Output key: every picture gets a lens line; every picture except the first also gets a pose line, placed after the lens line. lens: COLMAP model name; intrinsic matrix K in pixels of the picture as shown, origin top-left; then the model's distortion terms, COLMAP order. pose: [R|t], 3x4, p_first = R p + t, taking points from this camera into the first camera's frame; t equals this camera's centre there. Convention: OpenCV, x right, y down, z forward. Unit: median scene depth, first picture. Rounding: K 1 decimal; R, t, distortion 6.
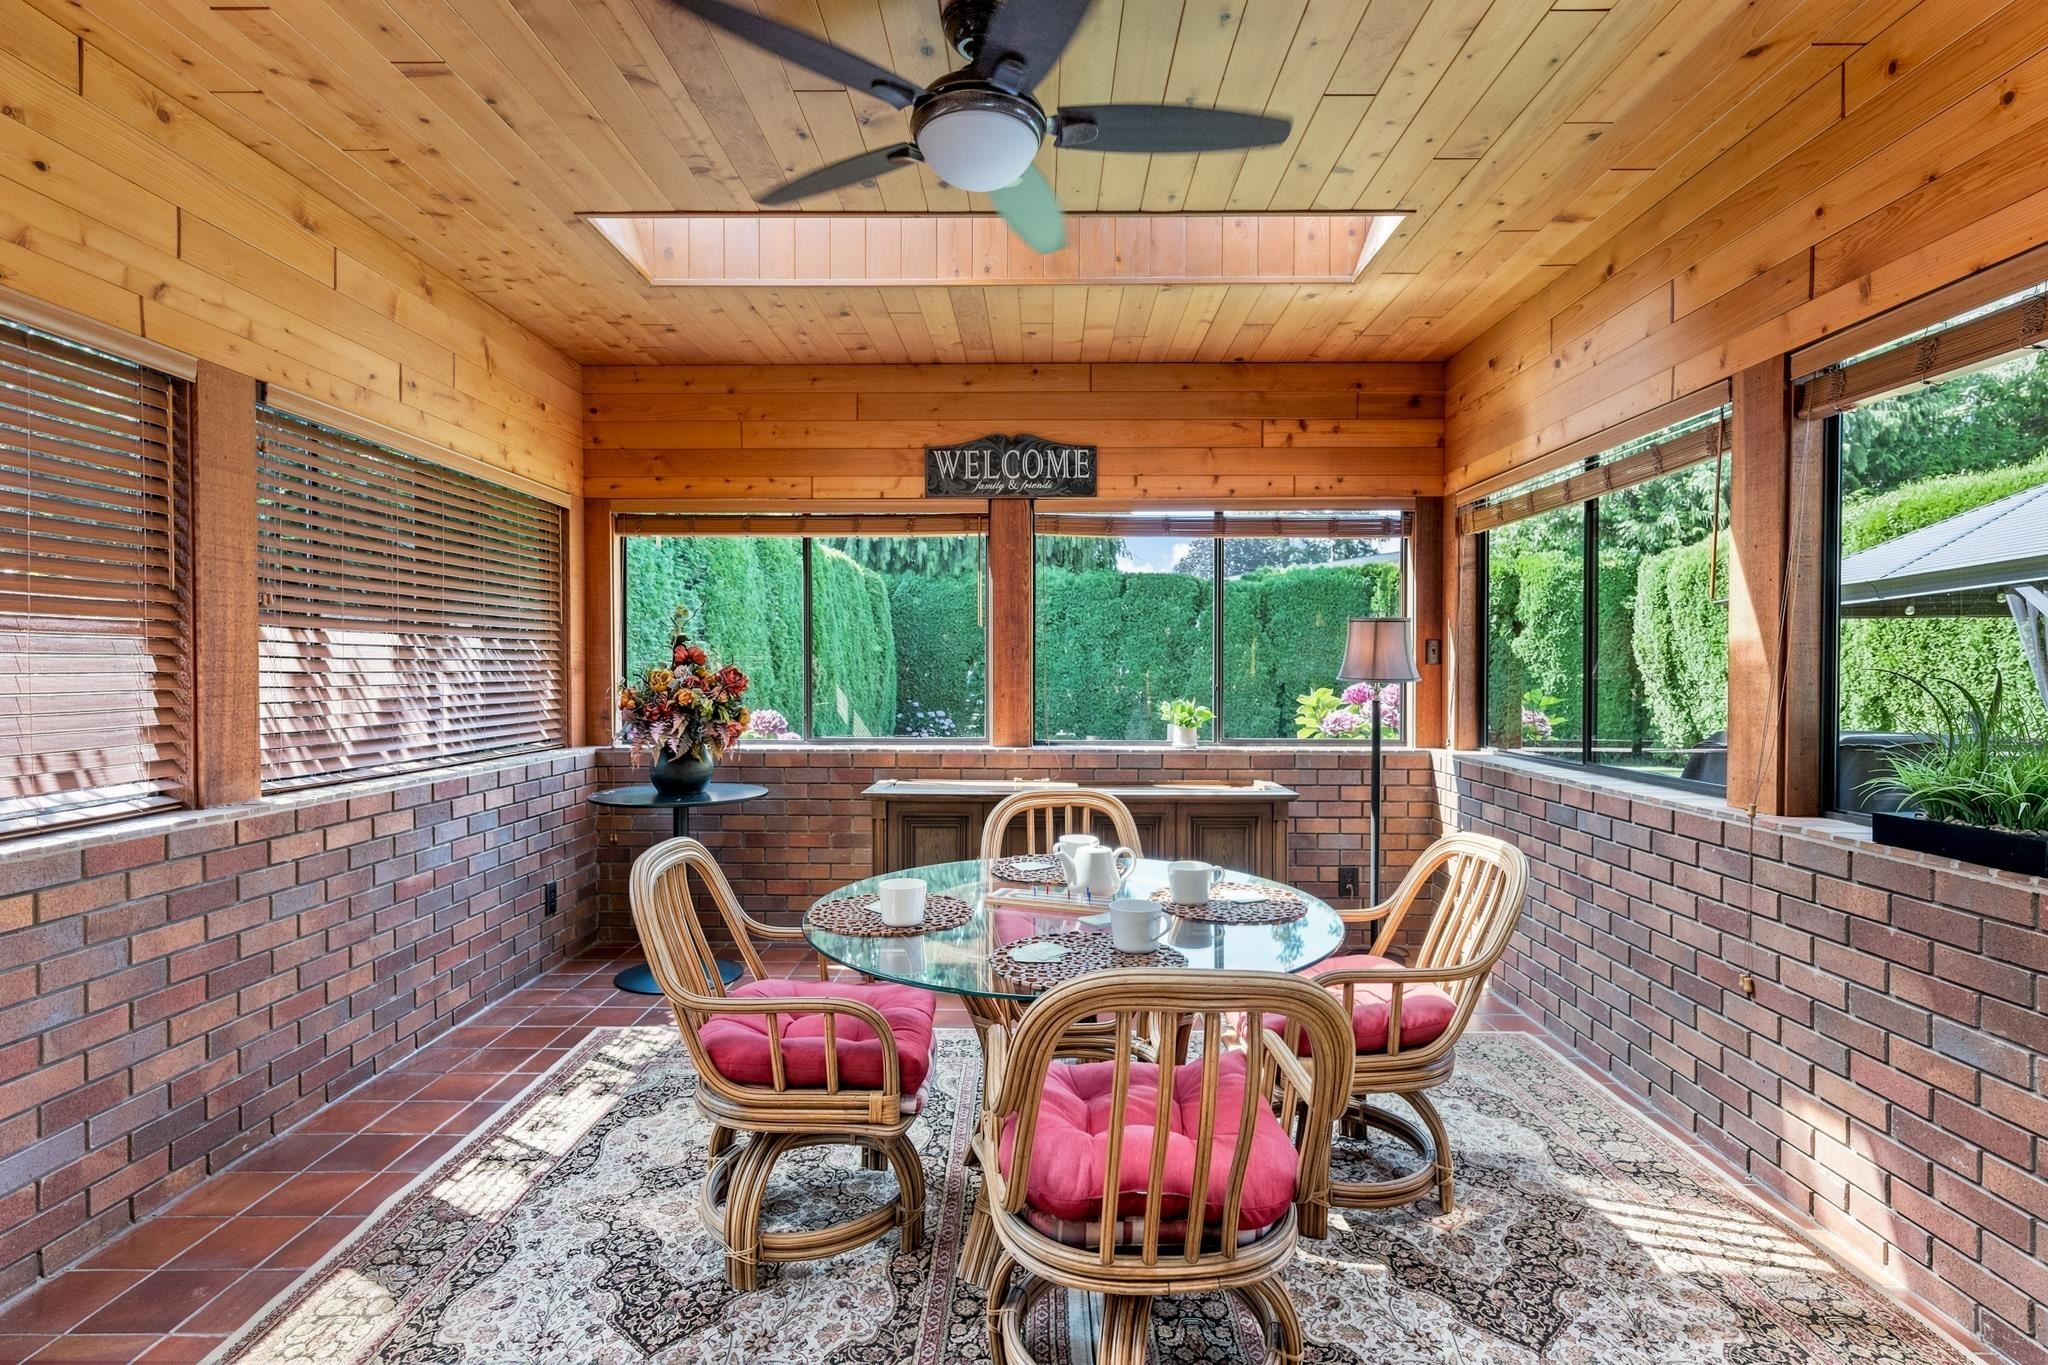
lens RADIAL K [[829.8, 0, 1024.1], [0, 829.8, 666.3], [0, 0, 1]] dist [0.002800, 0.000095]
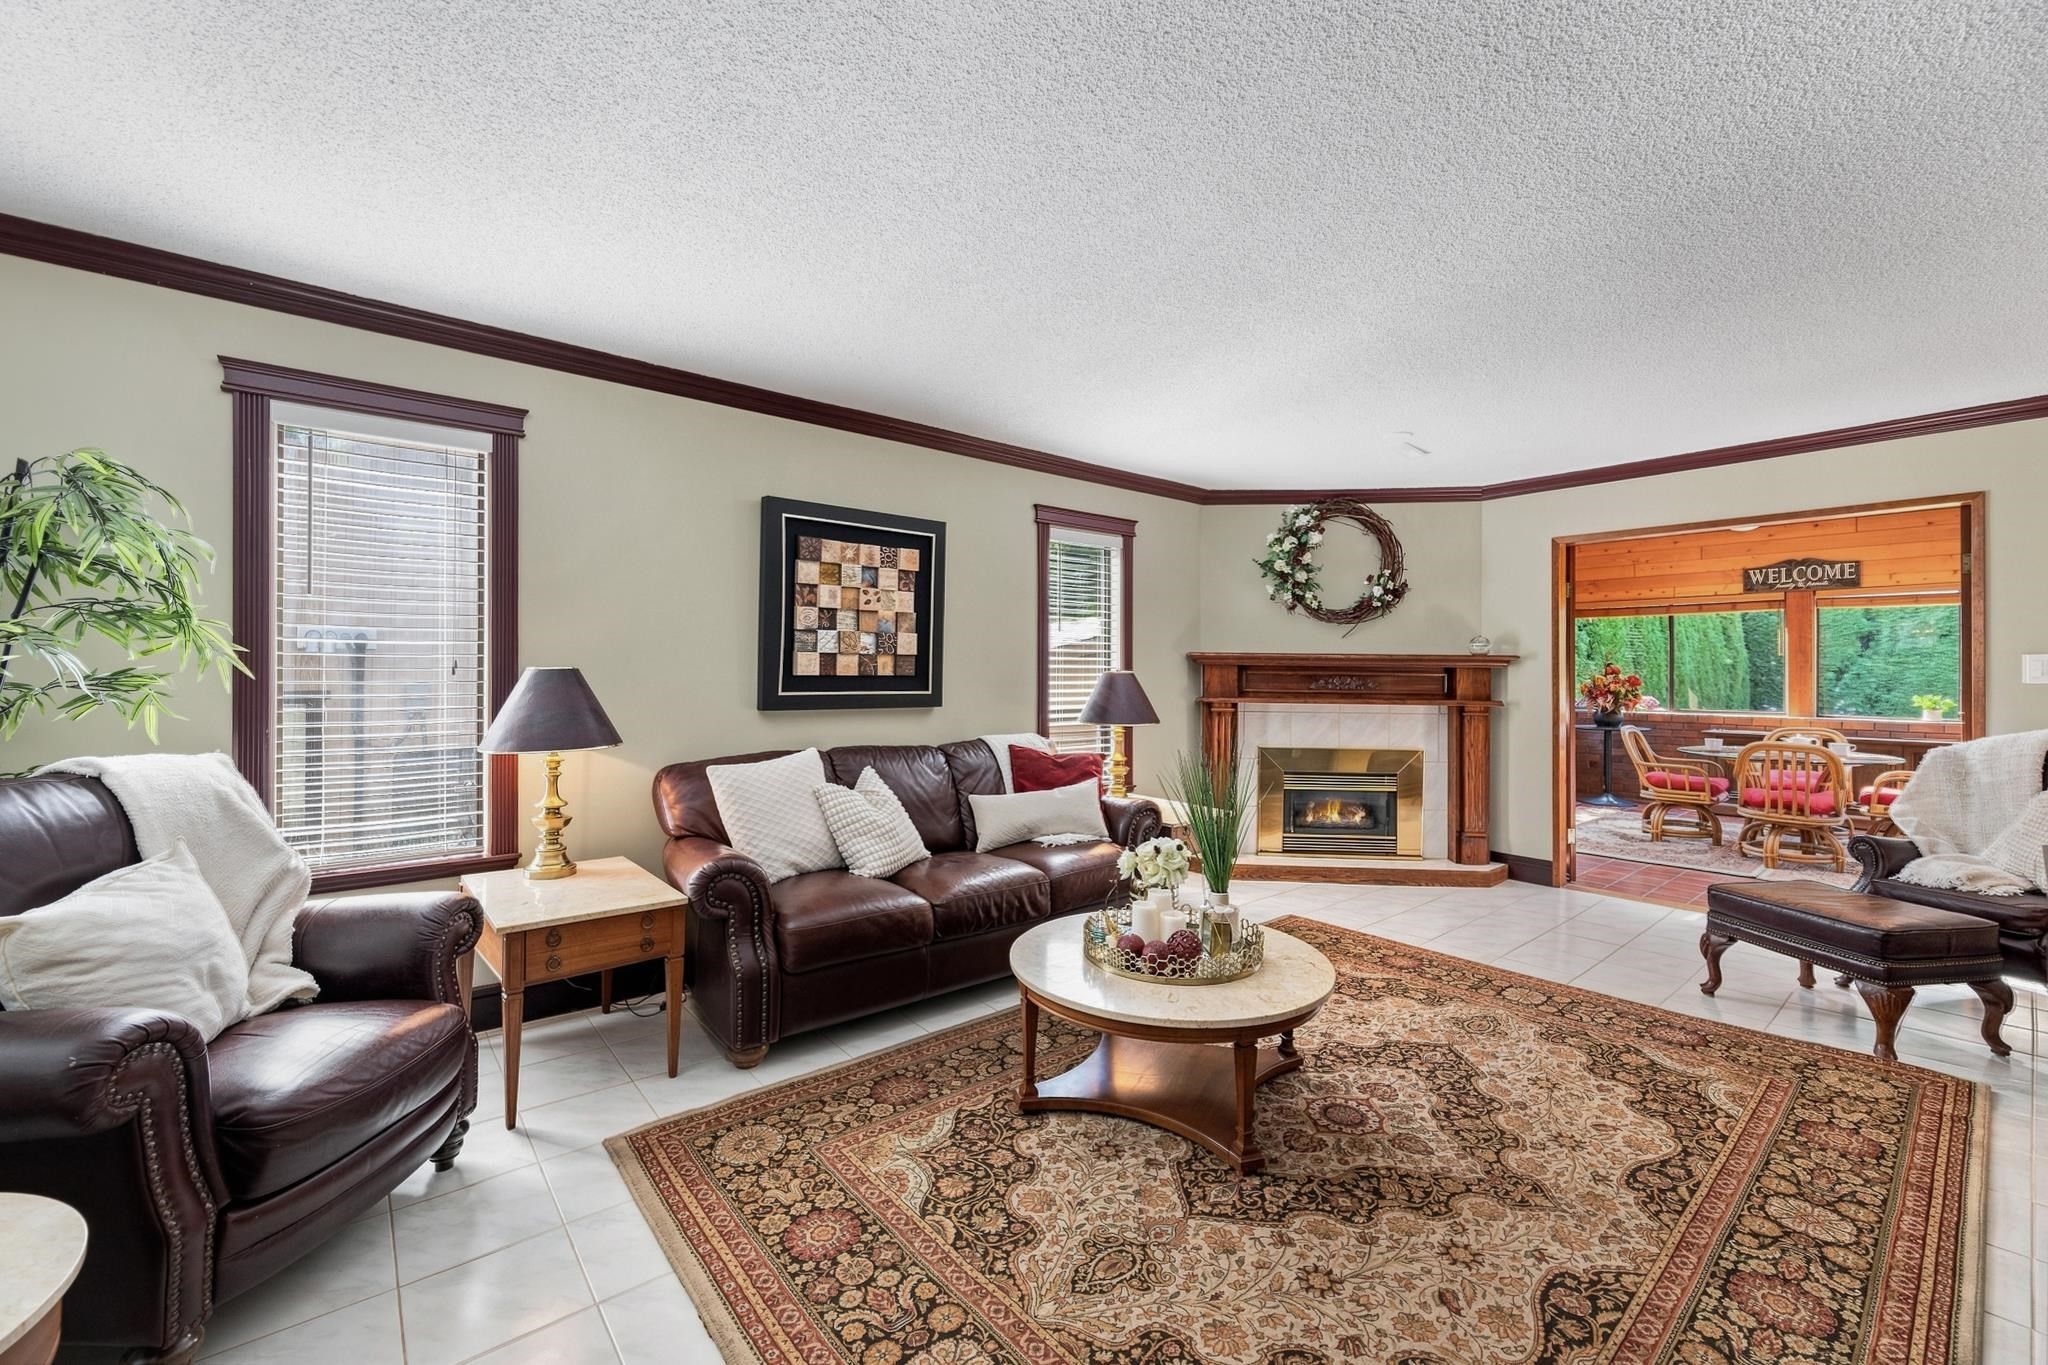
lens RADIAL K [[829.8, 0, 1024.1], [0, 829.8, 666.3], [0, 0, 1]] dist [0.002800, 0.000095]
pose [[0.626982, -0.002924, -0.779028, 0.369051], [-0.005114, 0.999956, -0.007869, 0.002155], [0.779017, 0.008917, 0.626939, -1.680507]]
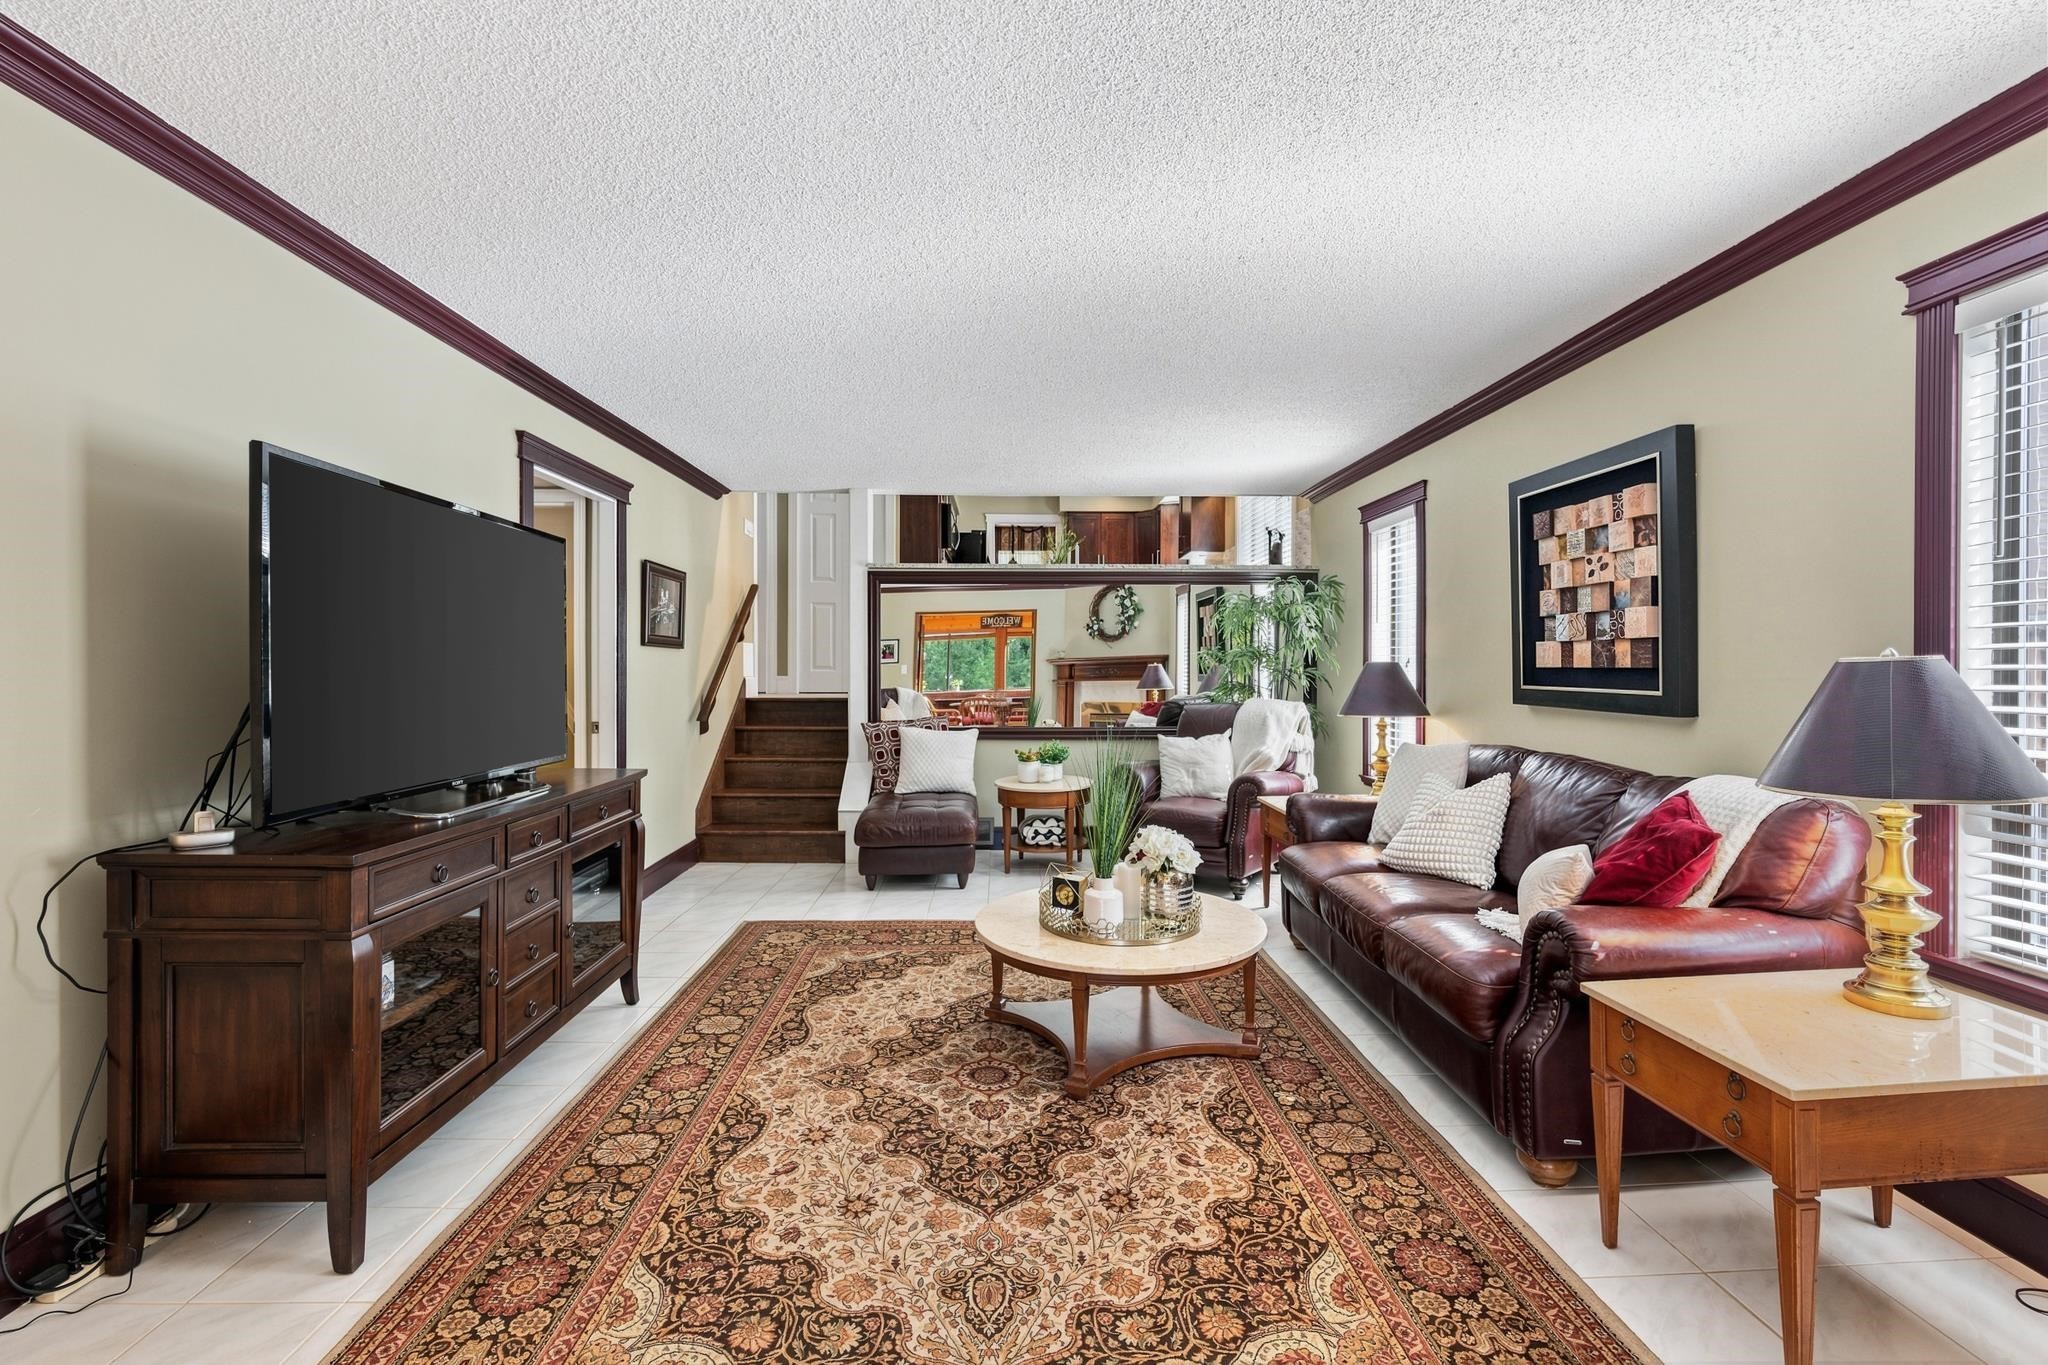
lens RADIAL K [[829.8, 0, 1024.1], [0, 829.8, 666.3], [0, 0, 1]] dist [0.002800, 0.000095]
pose [[-0.999374, -0.000648, -0.035358, -1.043772], [-0.000813, 0.999989, 0.004654, 0.000745], [0.035355, 0.004679, -0.999364, 3.490724]]
